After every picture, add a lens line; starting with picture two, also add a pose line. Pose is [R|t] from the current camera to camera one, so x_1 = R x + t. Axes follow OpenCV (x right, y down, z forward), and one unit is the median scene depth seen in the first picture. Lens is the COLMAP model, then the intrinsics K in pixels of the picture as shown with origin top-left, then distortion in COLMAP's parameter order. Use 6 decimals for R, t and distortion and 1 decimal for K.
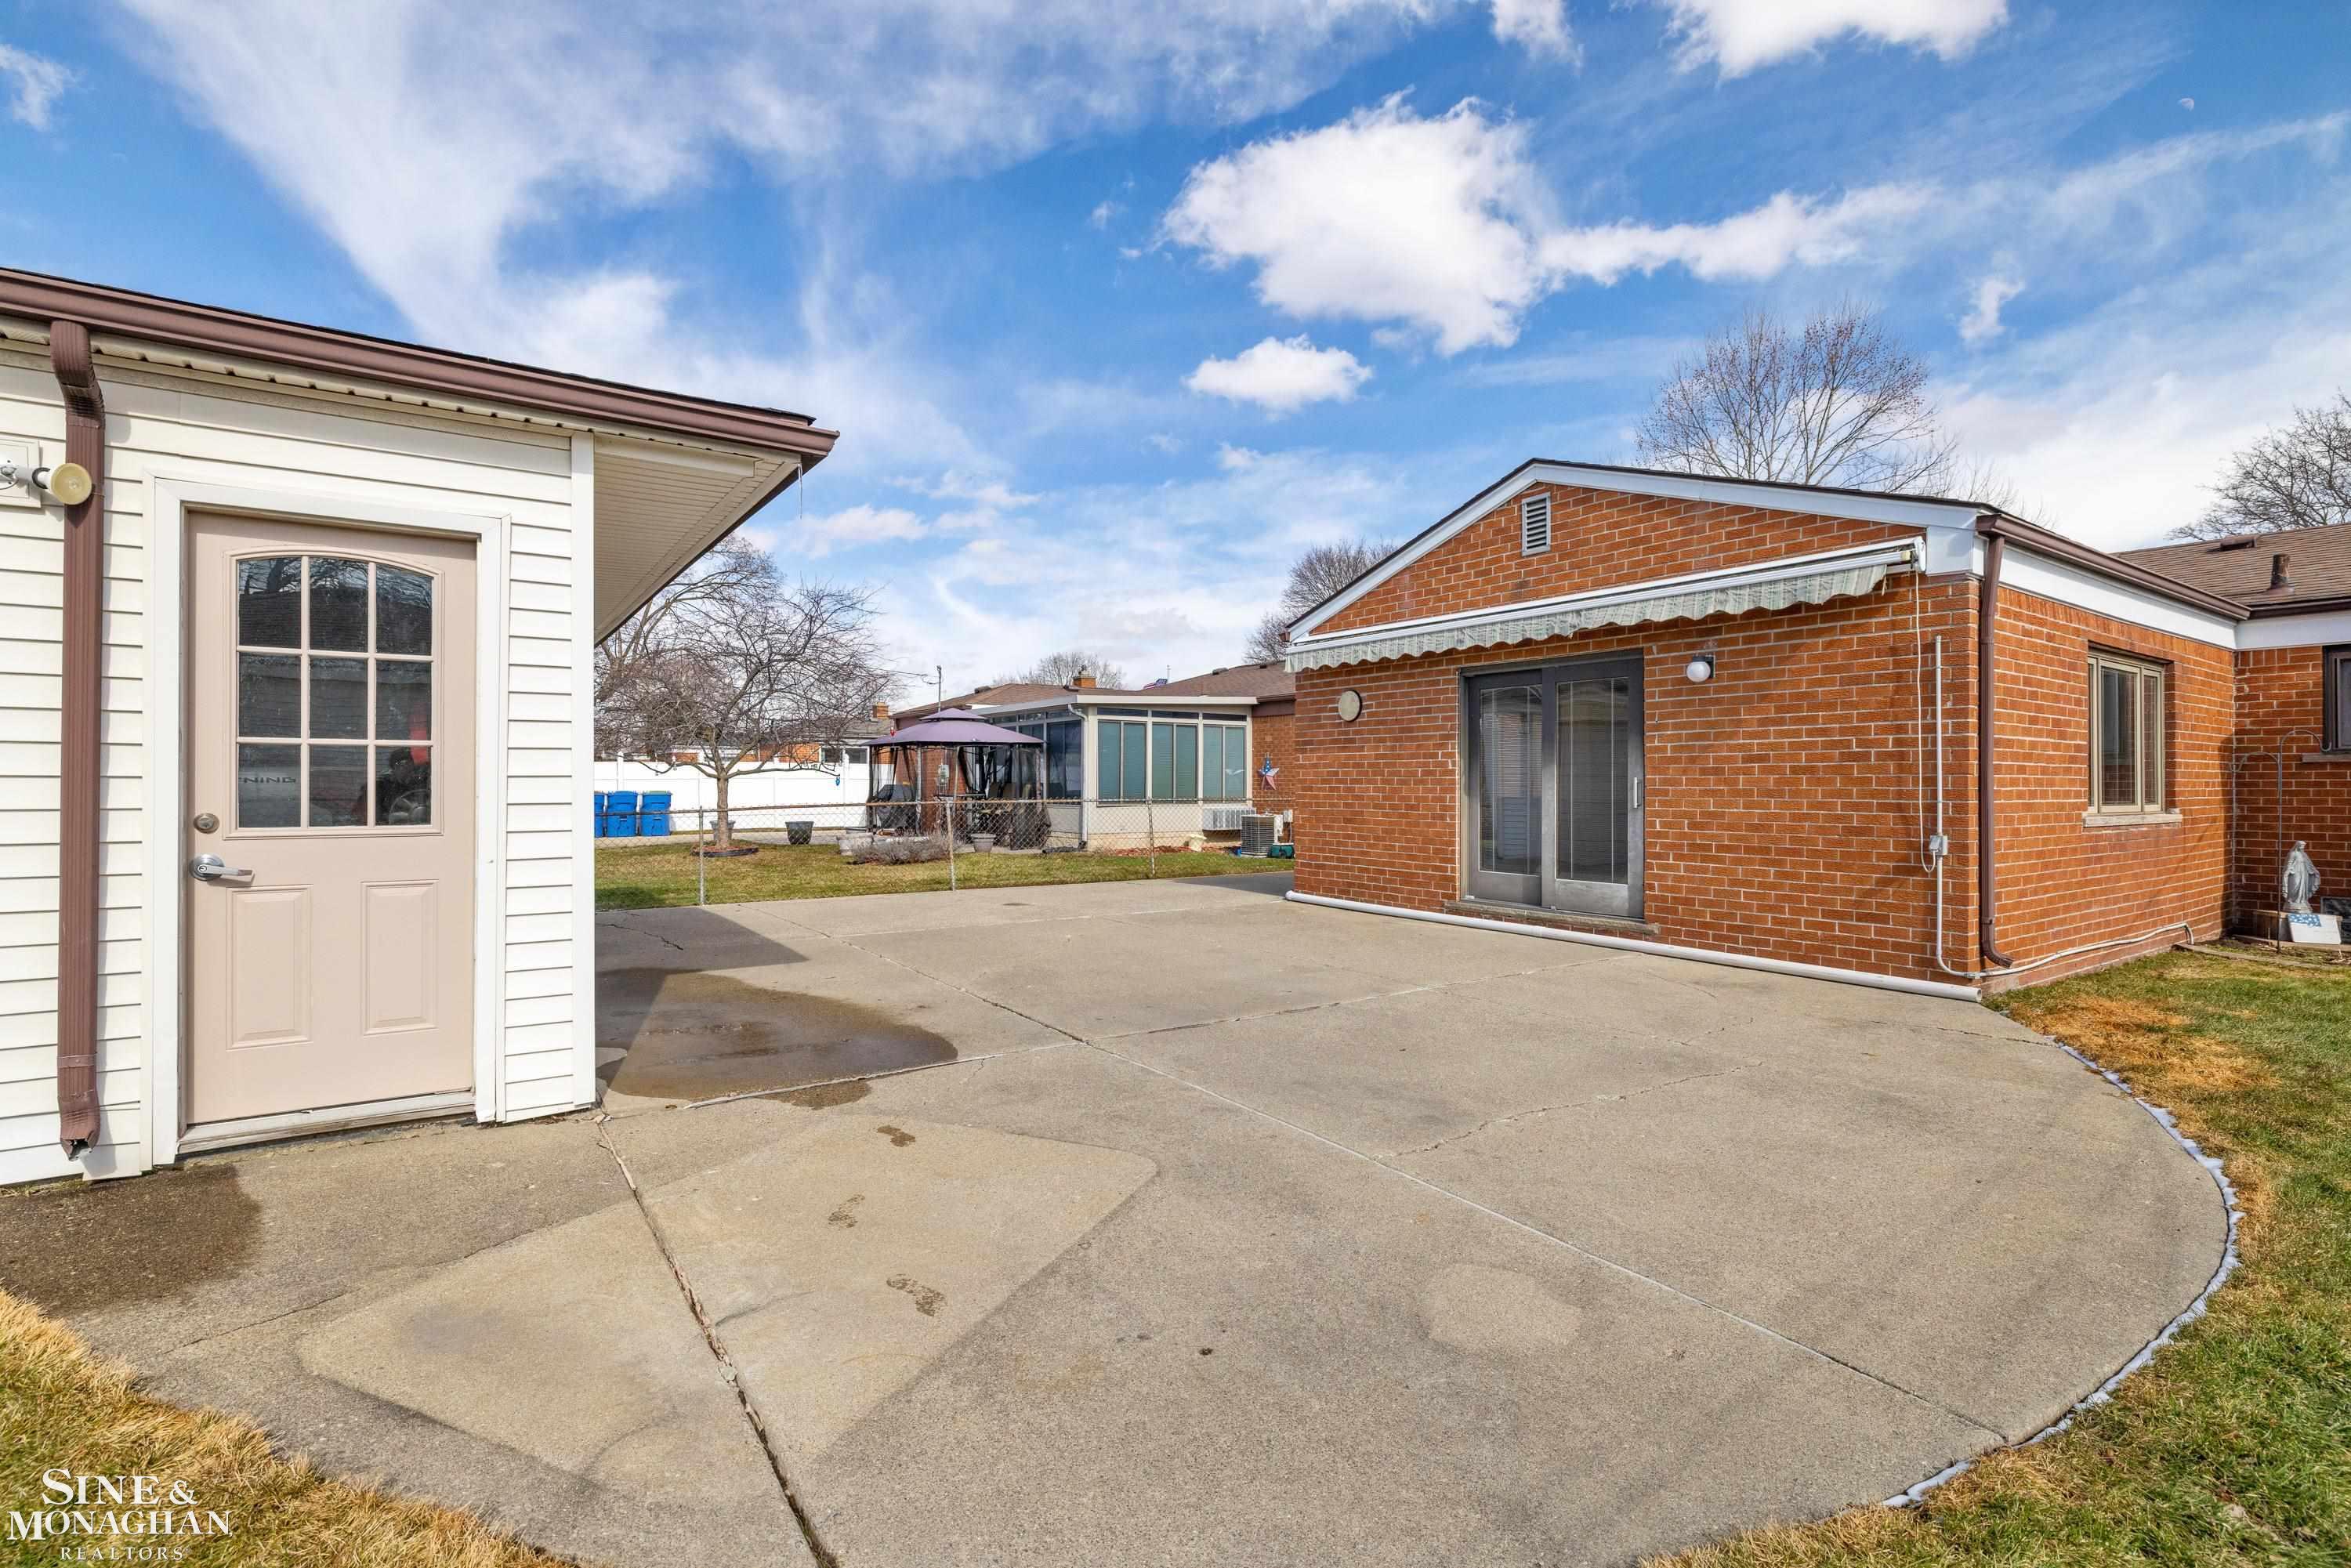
lens RADIAL K [[1082.0, 0, 1170.8], [0, 1082.0, 783.7], [0, 0, 1]] dist [-0.008124, 0.002396]
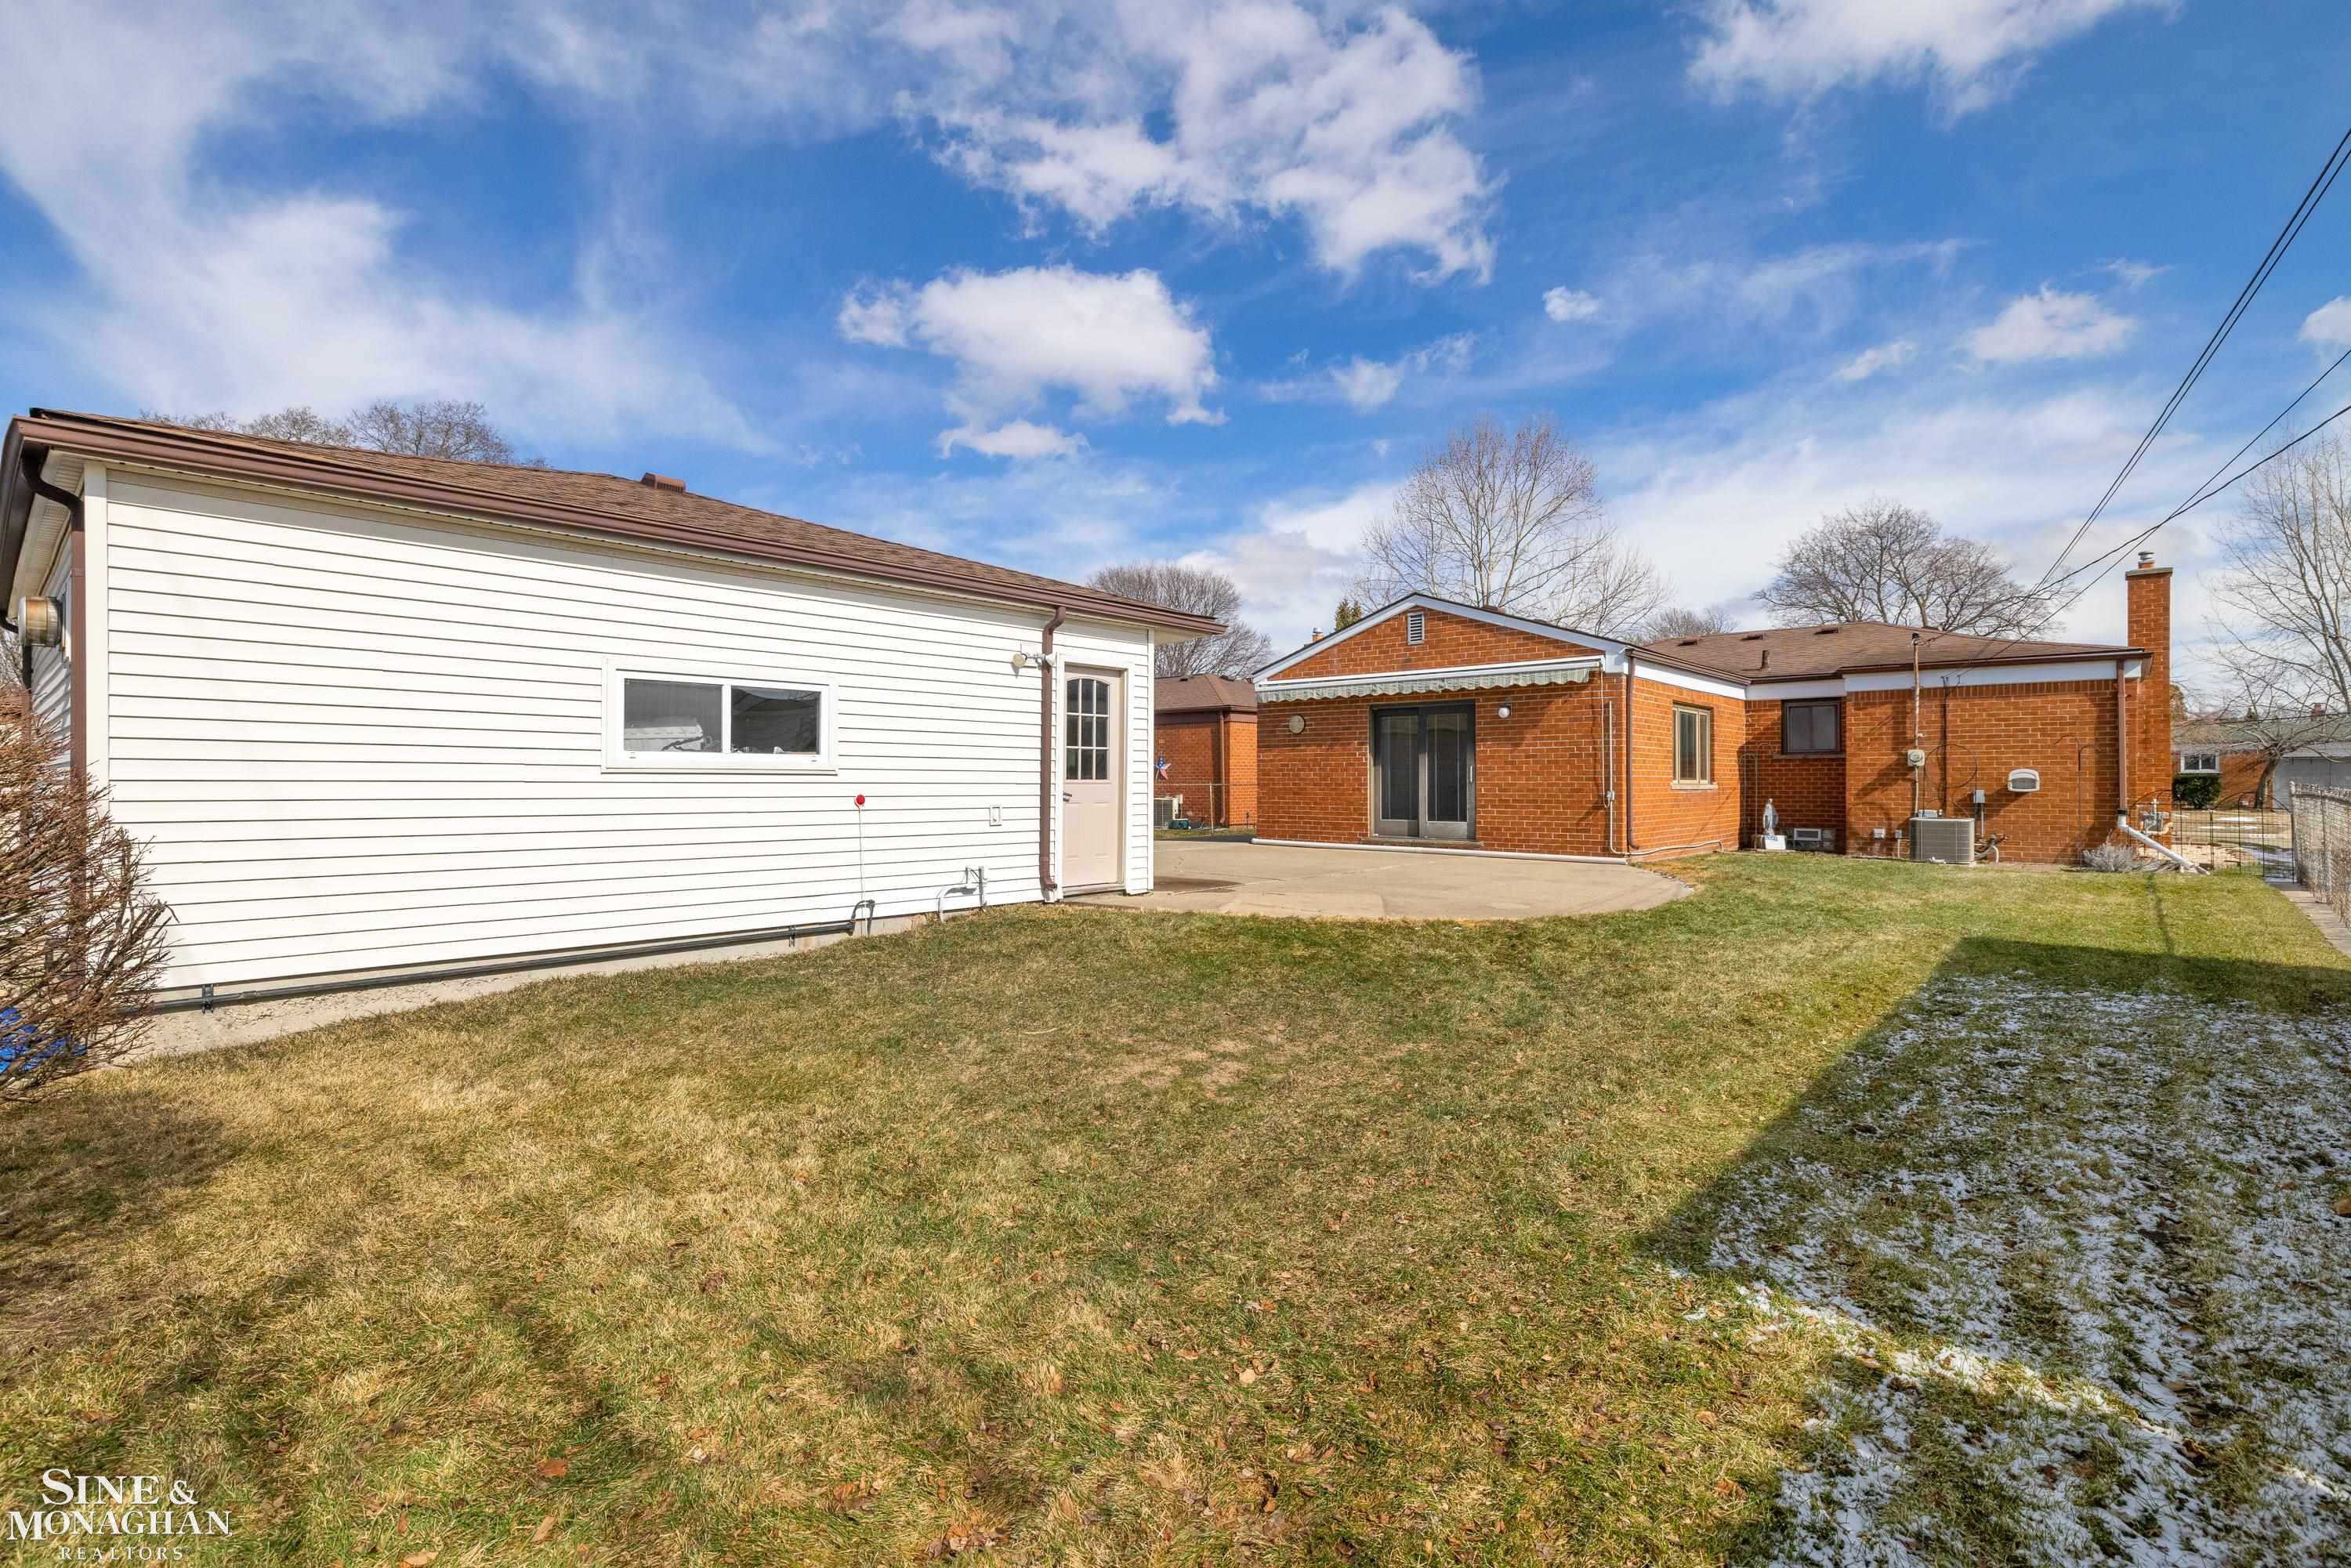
lens RADIAL K [[1124.1, 0, 1157.2], [0, 1124.1, 781.6], [0, 0, 1]] dist [0.001854, -0.000687]
pose [[0.970977, -0.002978, 0.239156, -0.604288], [0.003281, 0.999994, -0.000872, 0.022300], [-0.239152, 0.001631, 0.970981, -0.827807]]
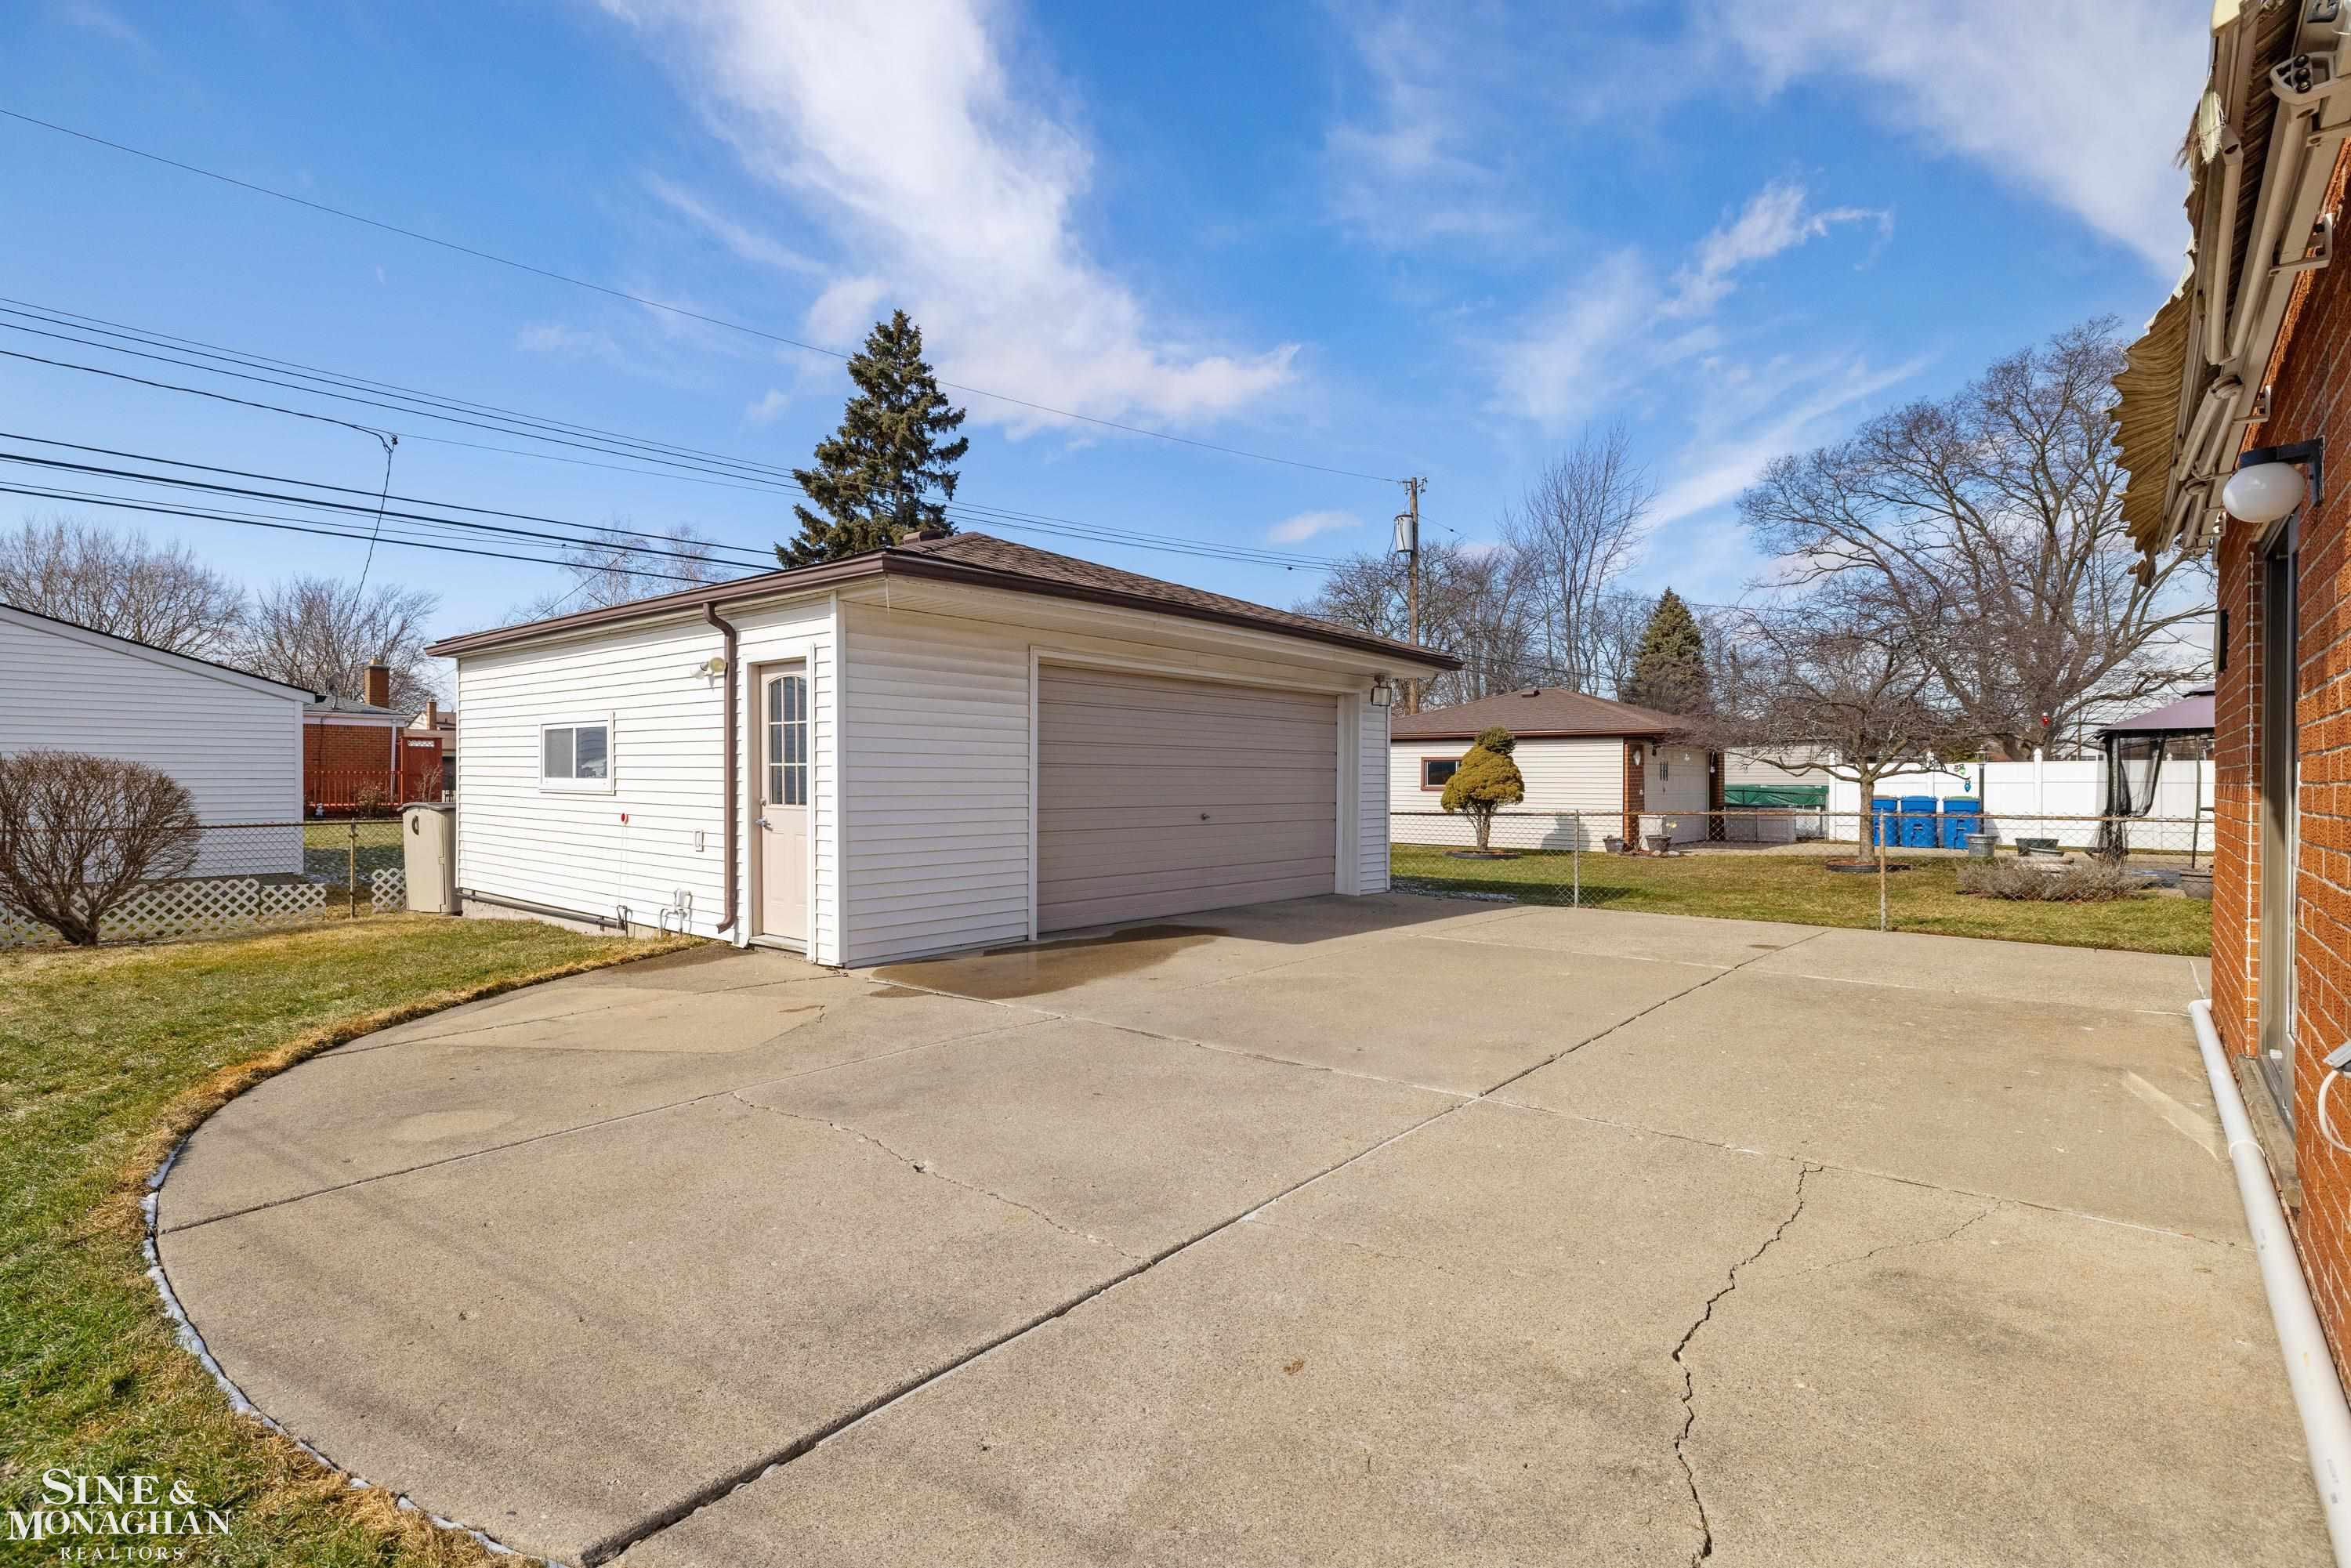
lens RADIAL K [[1124.1, 0, 1157.3], [0, 1124.1, 779.8], [0, 0, 1]] dist [0.001854, -0.000687]
pose [[0.264882, 0.000234, -0.964281, 0.727462], [-0.006001, 0.999981, -0.001406, -0.004992], [0.964262, 0.006160, 0.264879, 0.528785]]
